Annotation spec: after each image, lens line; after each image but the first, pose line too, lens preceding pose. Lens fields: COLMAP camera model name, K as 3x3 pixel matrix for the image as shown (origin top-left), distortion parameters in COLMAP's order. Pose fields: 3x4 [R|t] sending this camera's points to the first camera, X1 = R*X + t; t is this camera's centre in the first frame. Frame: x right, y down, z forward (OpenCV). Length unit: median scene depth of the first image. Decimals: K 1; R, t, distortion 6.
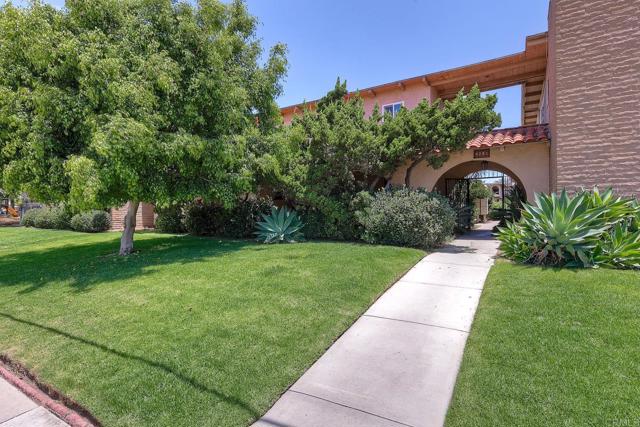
lens RADIAL K [[337.2, 0, 320.0], [0, 337.2, 213.5], [0, 0, 1]] dist [-0.000353, -0.000327]
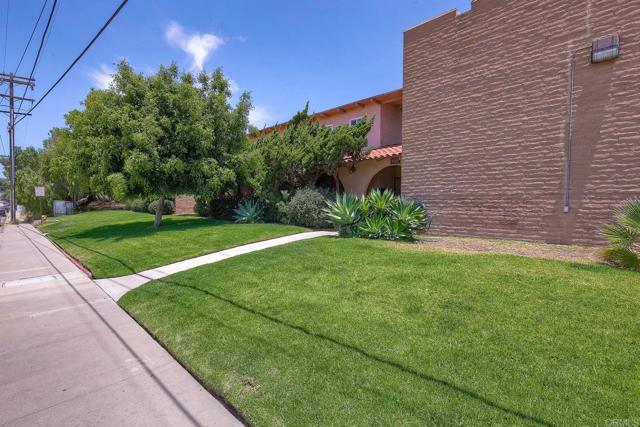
lens RADIAL K [[337.2, 0, 320.0], [0, 337.2, 213.5], [0, 0, 1]] dist [-0.000353, -0.000327]
pose [[0.967451, 0.020284, -0.252243, 0.726419], [-0.012814, 0.999430, 0.031222, -0.010447], [0.252732, -0.026973, 0.967160, -0.479284]]
